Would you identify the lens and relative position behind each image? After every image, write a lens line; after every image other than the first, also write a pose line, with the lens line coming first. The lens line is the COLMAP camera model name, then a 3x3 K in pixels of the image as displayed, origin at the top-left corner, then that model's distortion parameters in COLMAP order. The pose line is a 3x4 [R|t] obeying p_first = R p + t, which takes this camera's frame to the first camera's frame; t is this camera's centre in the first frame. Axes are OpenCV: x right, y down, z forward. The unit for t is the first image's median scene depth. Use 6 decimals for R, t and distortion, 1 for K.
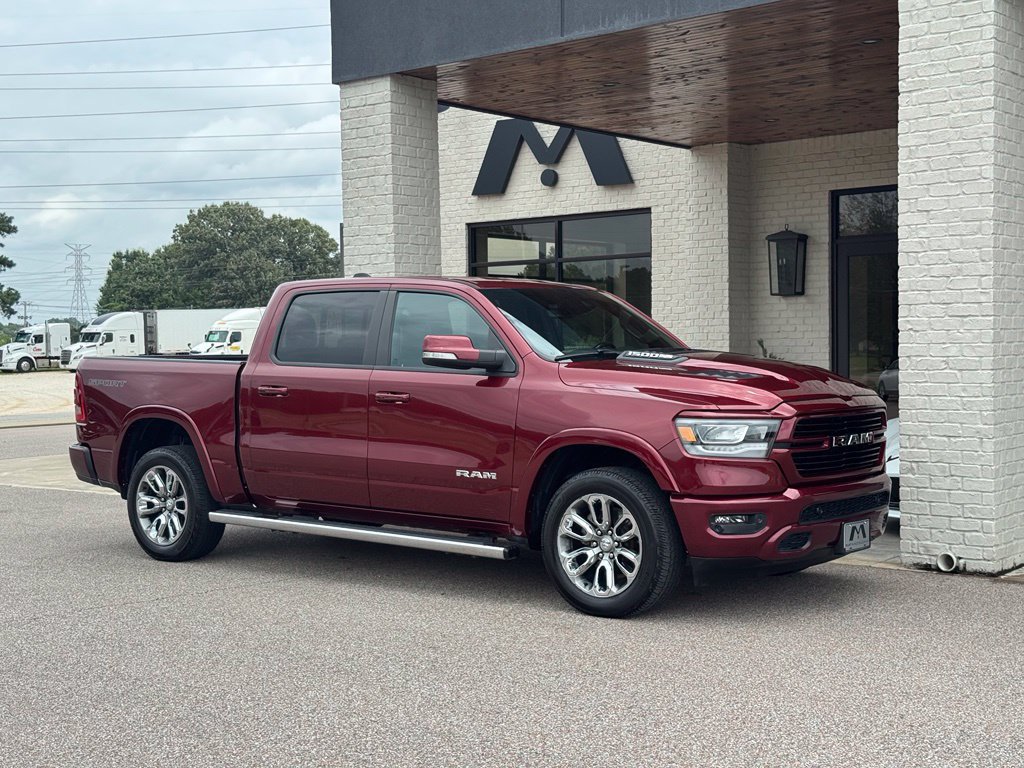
lens RADIAL K [[1436.6, 0, 508.0], [0, 1436.6, 391.3], [0, 0, 1]] dist [0.134388, 0.000000]
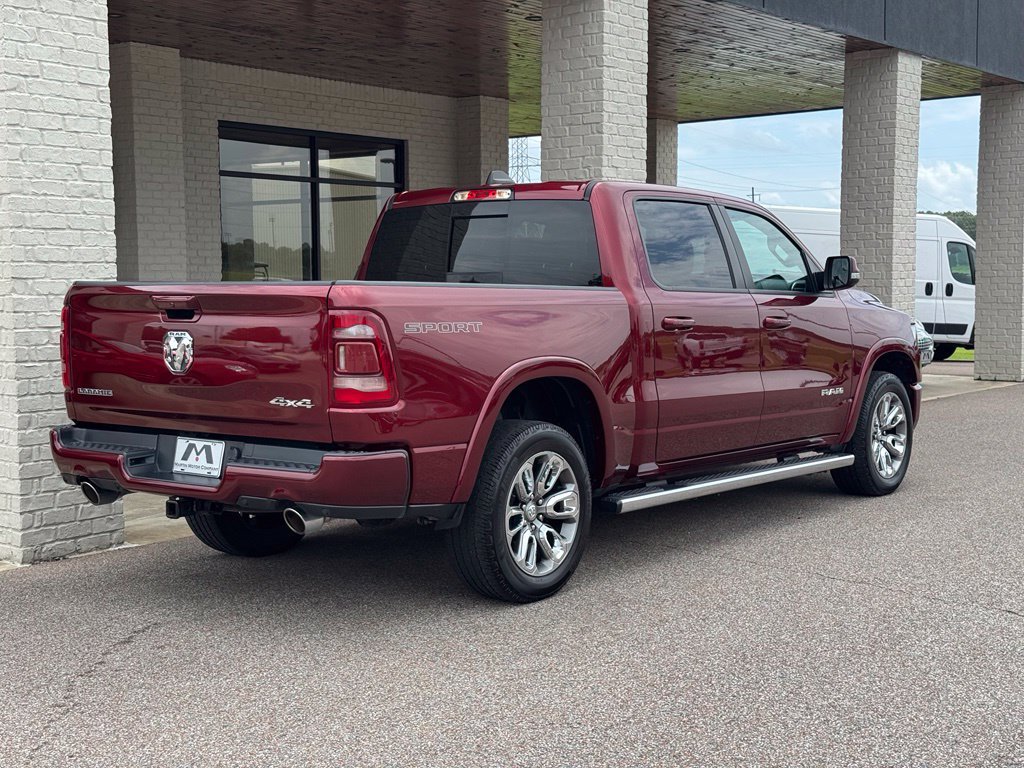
lens RADIAL K [[1436.6, 0, 516.0], [0, 1436.6, 384.0], [0, 0, 1]] dist [0.134388, 0.000000]
pose [[-0.024266, -0.062488, 0.997751, -0.894513], [0.038947, 0.997228, 0.063403, -0.019417], [-0.998947, 0.040398, -0.021765, 1.053434]]
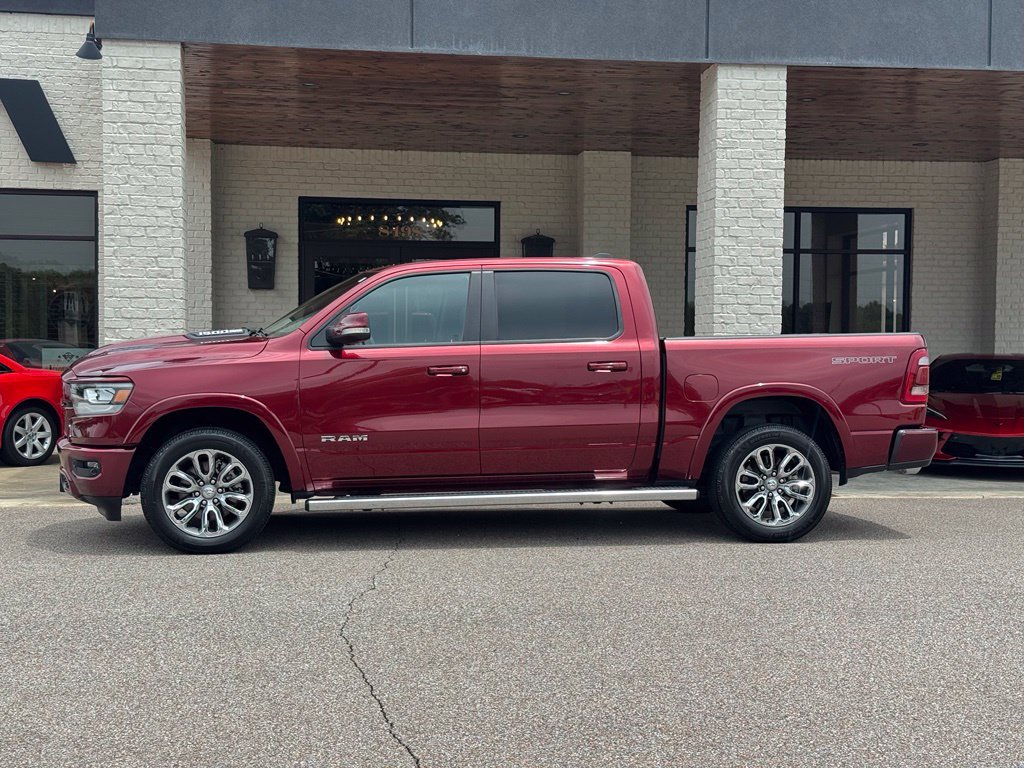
lens RADIAL K [[1436.6, 0, 516.1], [0, 1436.6, 388.7], [0, 0, 1]] dist [0.134388, 0.000000]
pose [[0.671266, -0.004504, 0.741203, -0.811462], [0.007514, 0.999972, -0.000729, 0.018076], [-0.741178, 0.006059, 0.671281, 0.225642]]
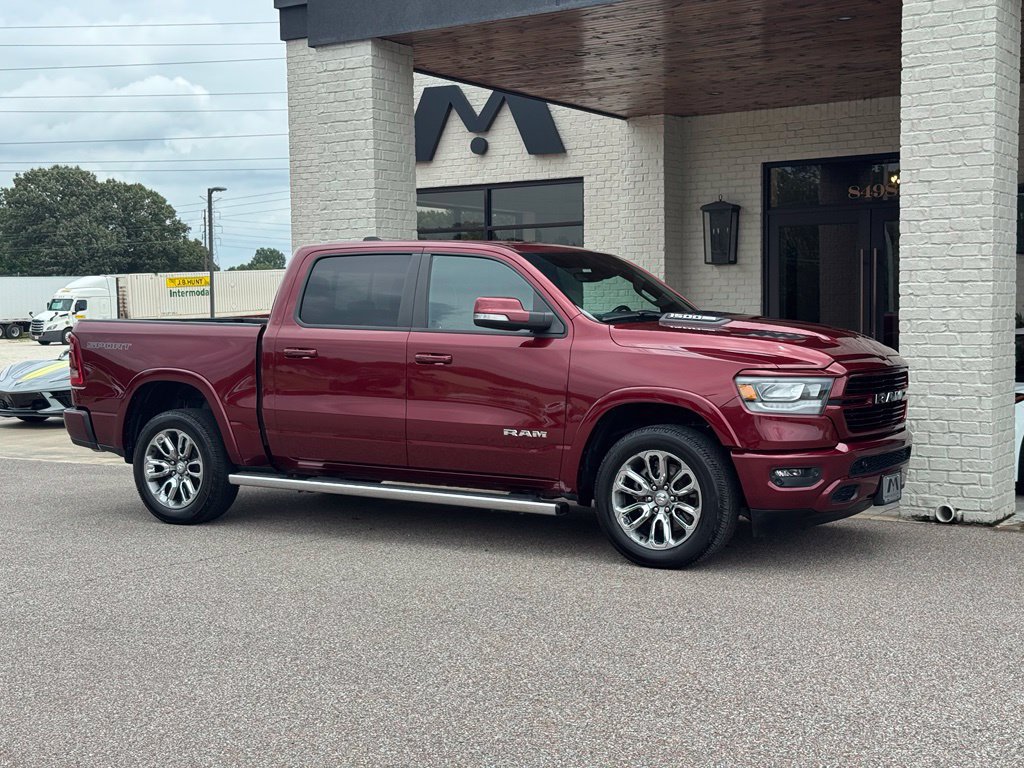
lens RADIAL K [[1436.6, 0, 509.7], [0, 1436.6, 388.4], [0, 0, 1]] dist [0.134388, 0.000000]
pose [[0.993420, -0.003321, 0.114481, -0.126478], [0.001253, 0.999835, 0.018135, 0.006075], [-0.114523, -0.017872, 0.993260, -0.014208]]
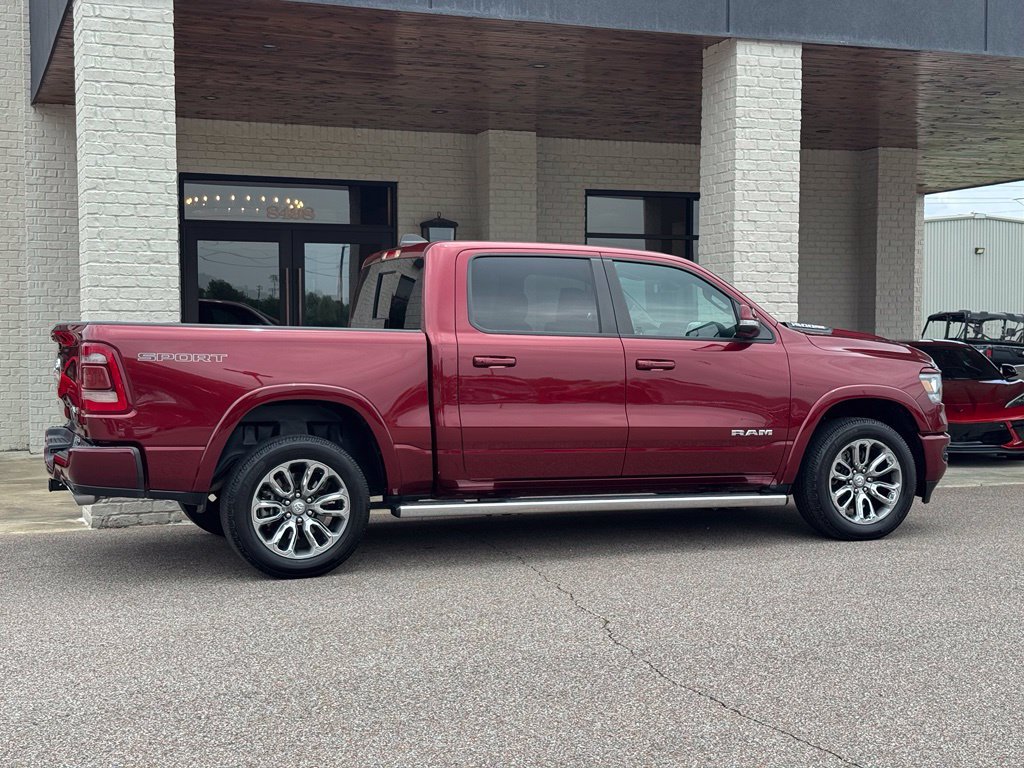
lens RADIAL K [[1436.6, 0, 514.5], [0, 1436.6, 391.6], [0, 0, 1]] dist [0.134388, 0.000000]
pose [[0.488405, -0.024164, 0.872283, -0.900657], [0.023582, 0.999617, 0.014488, 0.005411], [-0.872299, 0.013494, 0.488787, 0.521402]]
